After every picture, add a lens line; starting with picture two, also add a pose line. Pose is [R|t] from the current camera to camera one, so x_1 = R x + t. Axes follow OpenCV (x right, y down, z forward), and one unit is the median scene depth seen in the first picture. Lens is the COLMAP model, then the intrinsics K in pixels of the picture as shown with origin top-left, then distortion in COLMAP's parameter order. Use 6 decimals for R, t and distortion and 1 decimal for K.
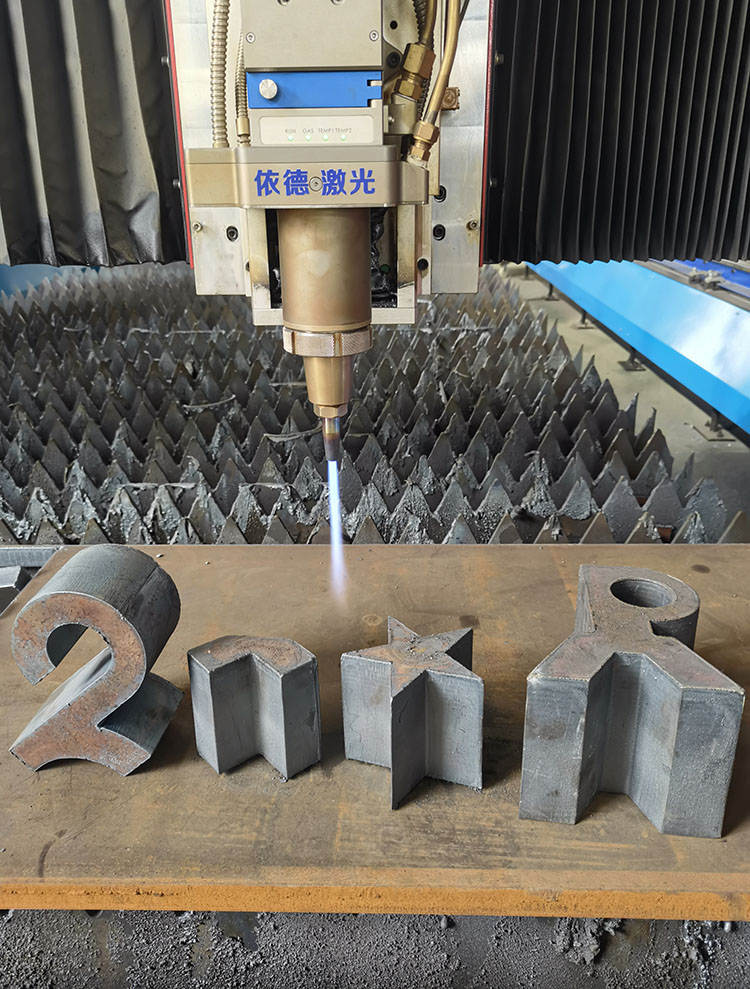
lens RADIAL K [[944.2, 0, 375.0], [0, 944.2, 494.5], [0, 0, 1]] dist [0.046832, -0.000243]
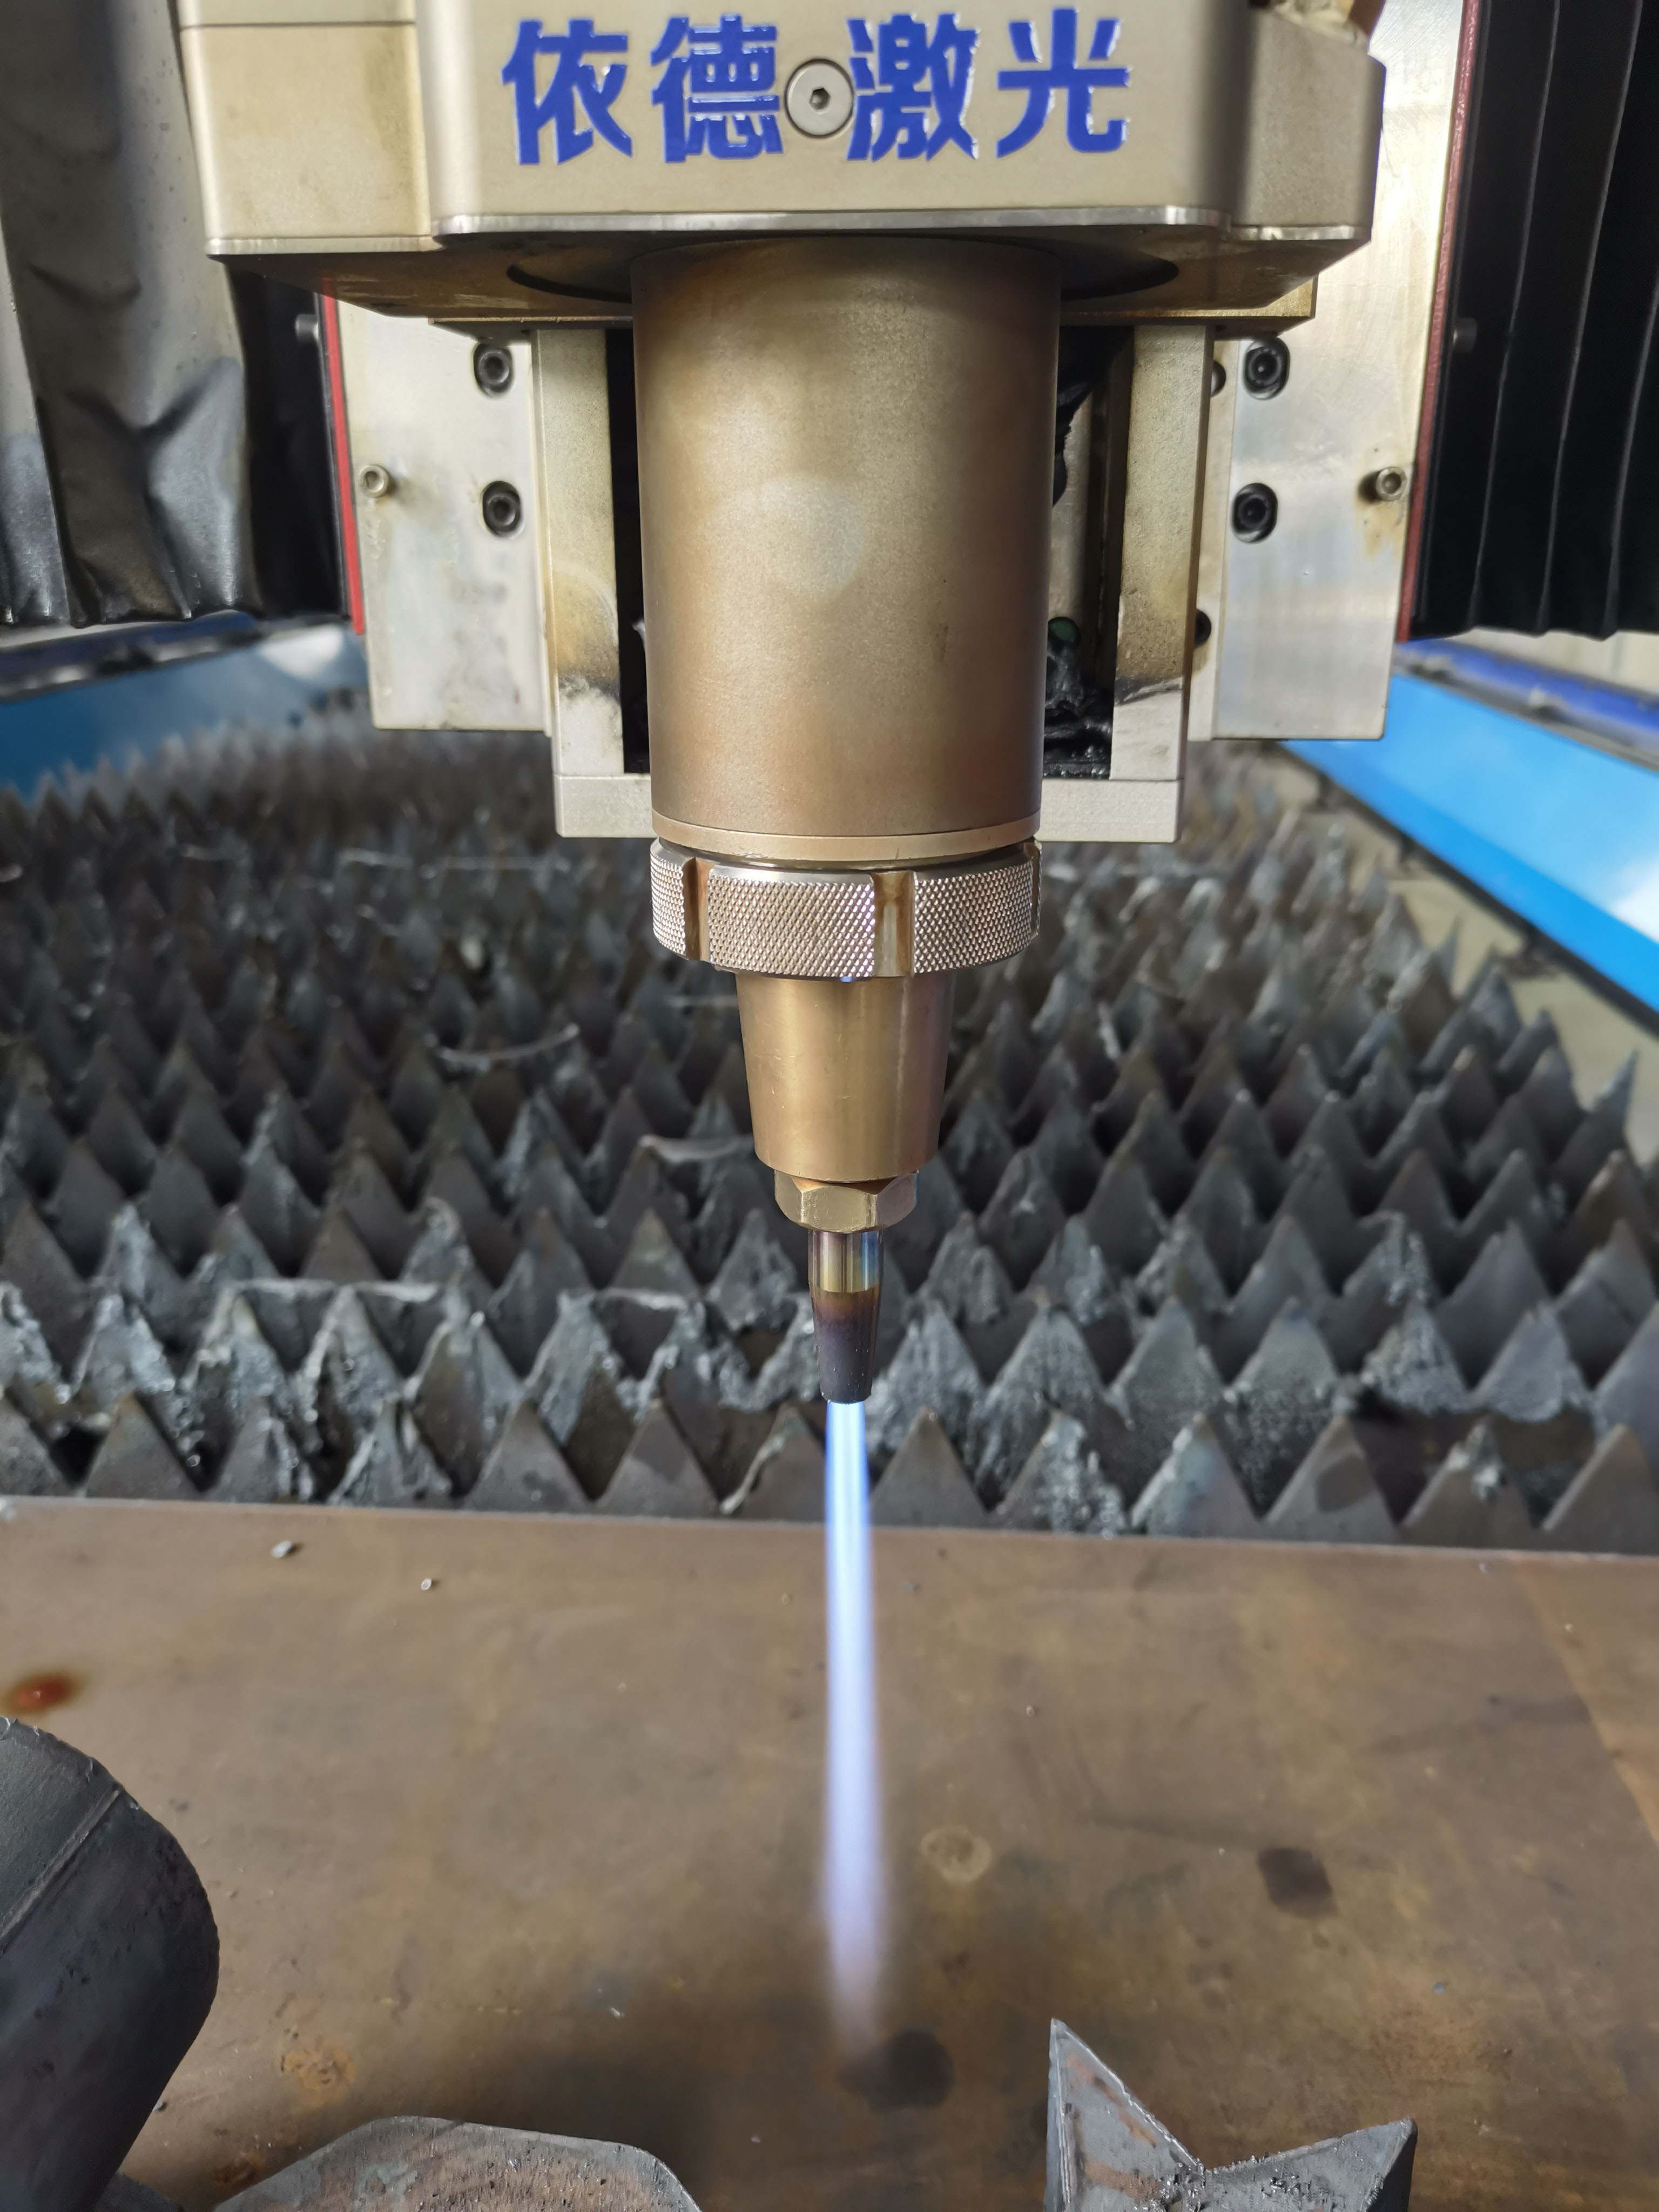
lens RADIAL K [[1759.8, 0, 829.5], [0, 1759.8, 1106.0], [0, 0, 1]] dist [0.005327, 0.003509]
pose [[0.999049, 0.026225, -0.034829, -0.024984], [-0.027590, 0.998846, -0.039302, -0.064616], [0.033758, 0.040226, 0.998620, 0.385812]]
